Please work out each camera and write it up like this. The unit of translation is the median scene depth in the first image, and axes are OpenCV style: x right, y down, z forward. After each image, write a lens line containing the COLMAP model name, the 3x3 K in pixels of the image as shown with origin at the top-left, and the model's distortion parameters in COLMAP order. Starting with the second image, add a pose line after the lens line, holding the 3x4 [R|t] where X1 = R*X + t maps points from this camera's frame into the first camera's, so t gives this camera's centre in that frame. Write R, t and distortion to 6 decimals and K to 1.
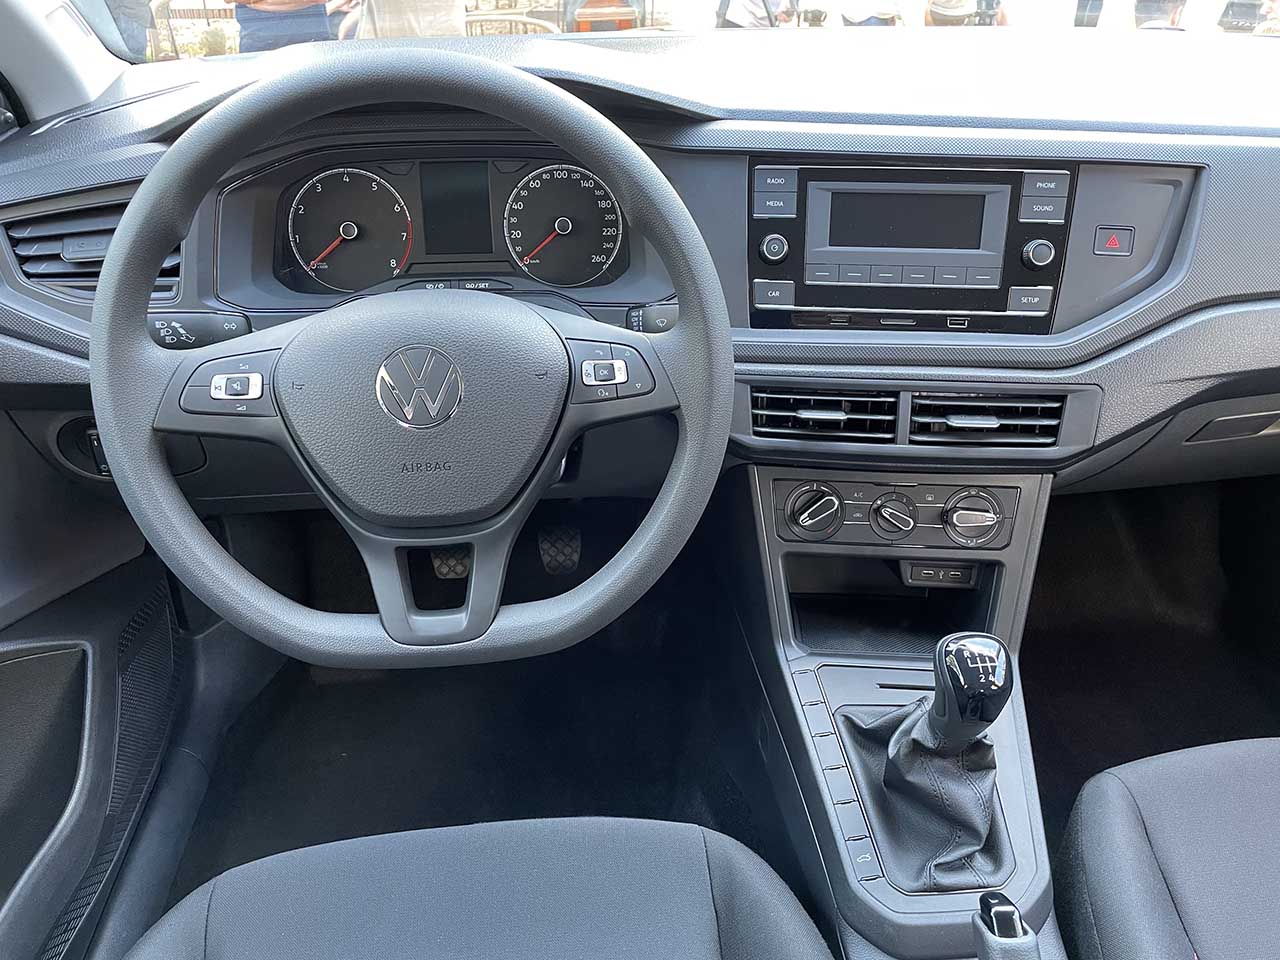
lens RADIAL K [[962.1, 0, 646.5], [0, 962.1, 493.3], [0, 0, 1]] dist [0.040265, -0.056066]
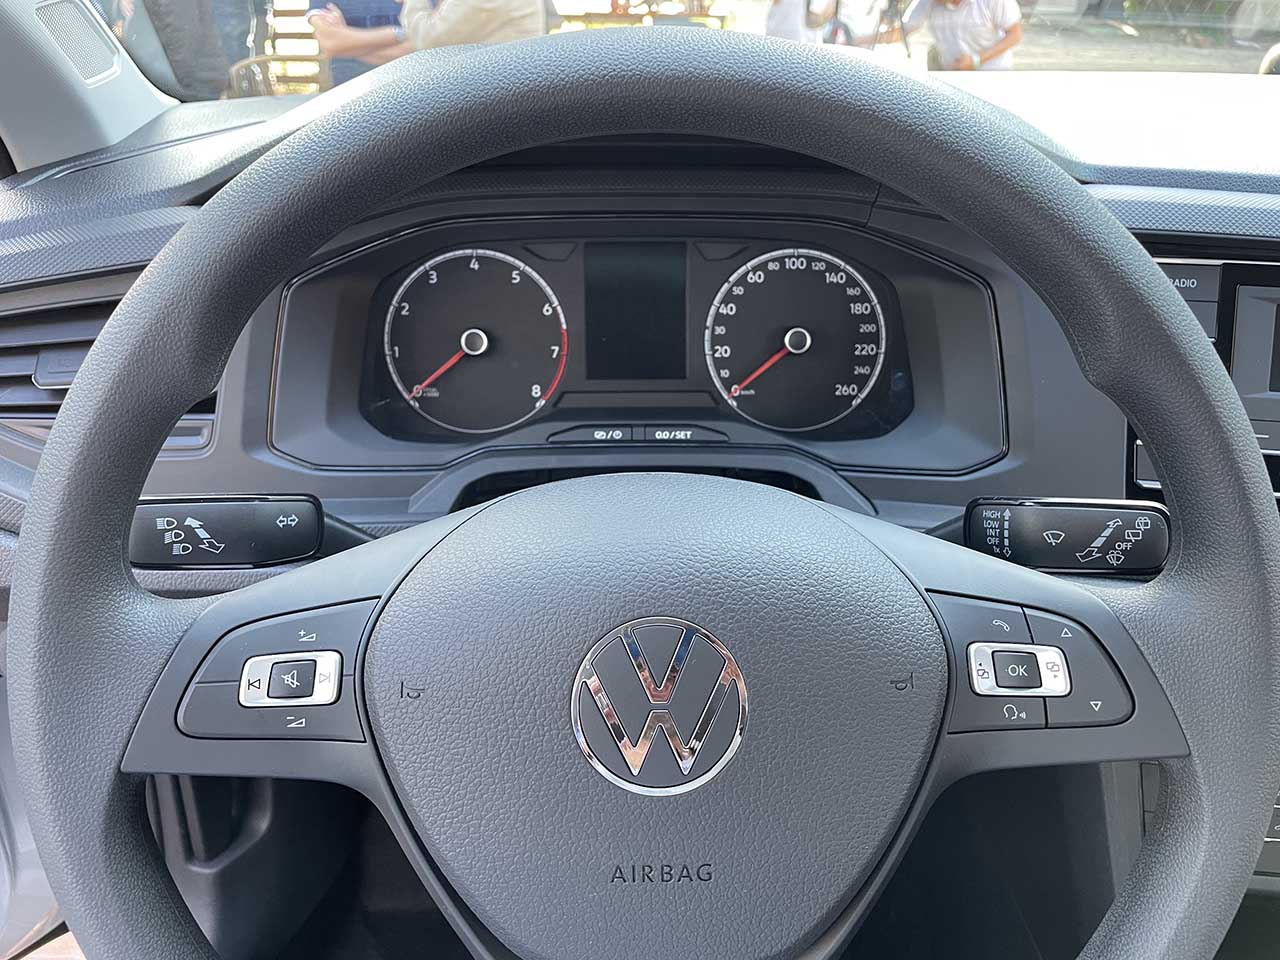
lens RADIAL K [[962.1, 0, 626.8], [0, 962.1, 478.0], [0, 0, 1]] dist [0.040265, -0.056066]
pose [[0.997387, 0.034273, -0.063602, -0.159847], [-0.039425, 0.995885, -0.081596, -0.130492], [0.060544, 0.083890, 0.994634, 0.363099]]
